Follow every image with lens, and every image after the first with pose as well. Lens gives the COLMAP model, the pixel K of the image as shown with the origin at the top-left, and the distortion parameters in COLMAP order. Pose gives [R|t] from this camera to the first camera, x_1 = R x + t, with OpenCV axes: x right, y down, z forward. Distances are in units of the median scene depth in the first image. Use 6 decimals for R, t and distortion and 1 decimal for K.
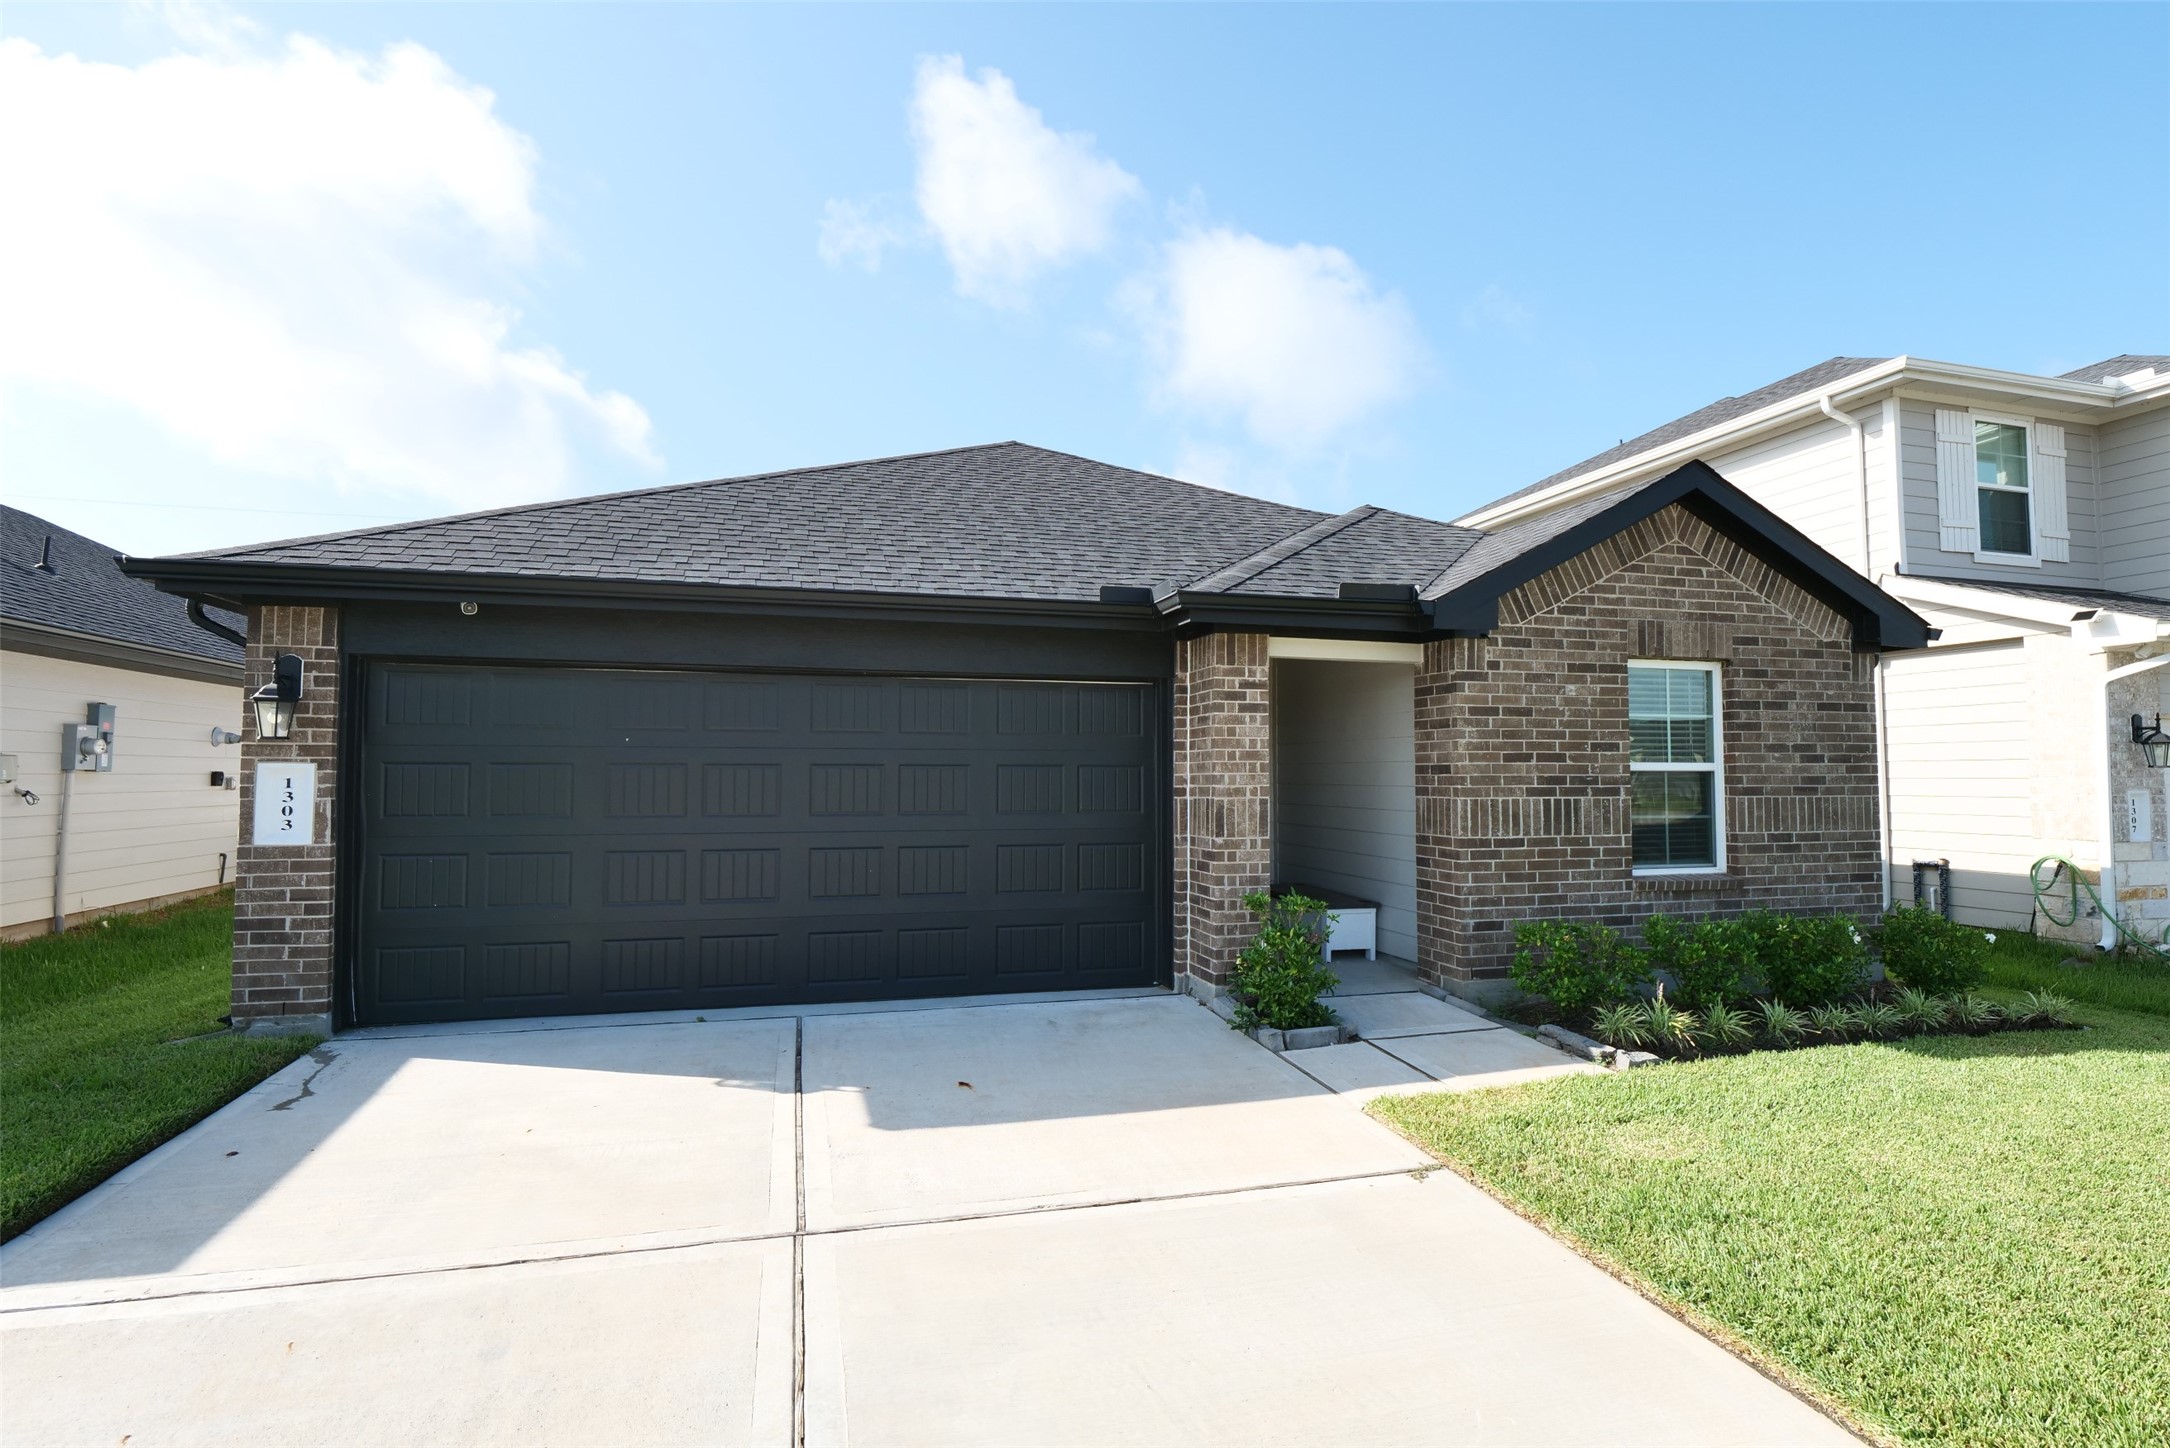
lens RADIAL K [[1061.7, 0, 1087.1], [0, 1061.7, 721.2], [0, 0, 1]] dist [-0.014033, 0.000537]
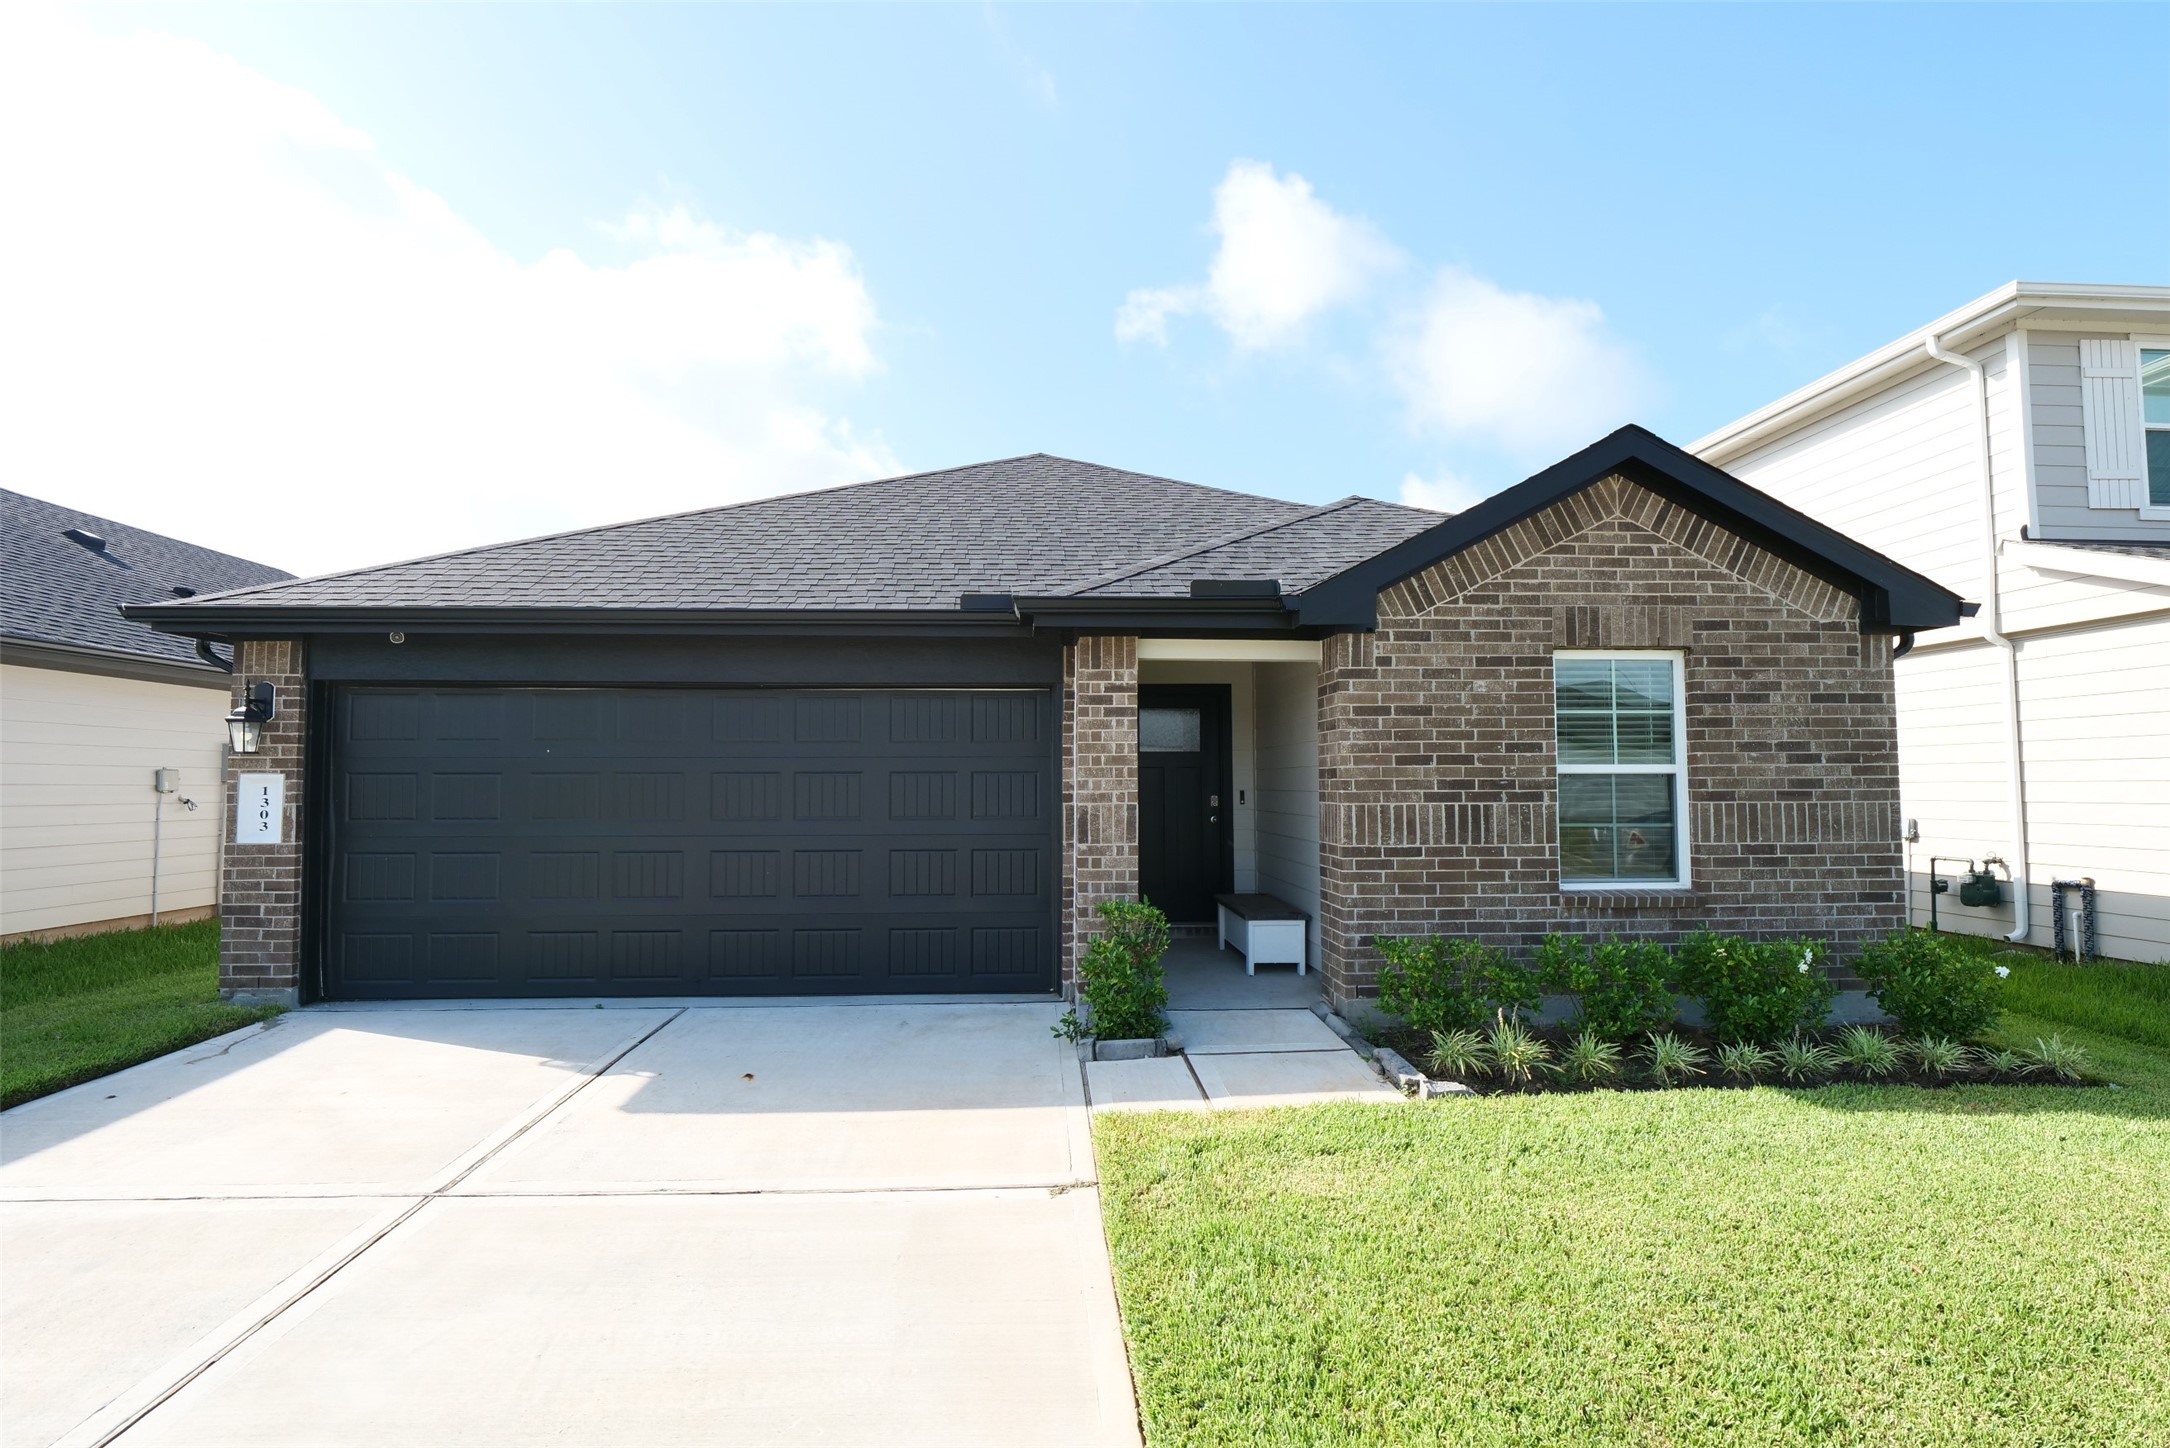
lens RADIAL K [[1061.7, 0, 1080.5], [0, 1061.7, 723.8], [0, 0, 1]] dist [-0.014033, 0.000537]
pose [[0.977749, -0.016394, -0.209134, 0.322652], [0.014981, 0.999853, -0.008342, 0.006057], [0.209240, 0.005024, 0.977851, 0.032393]]
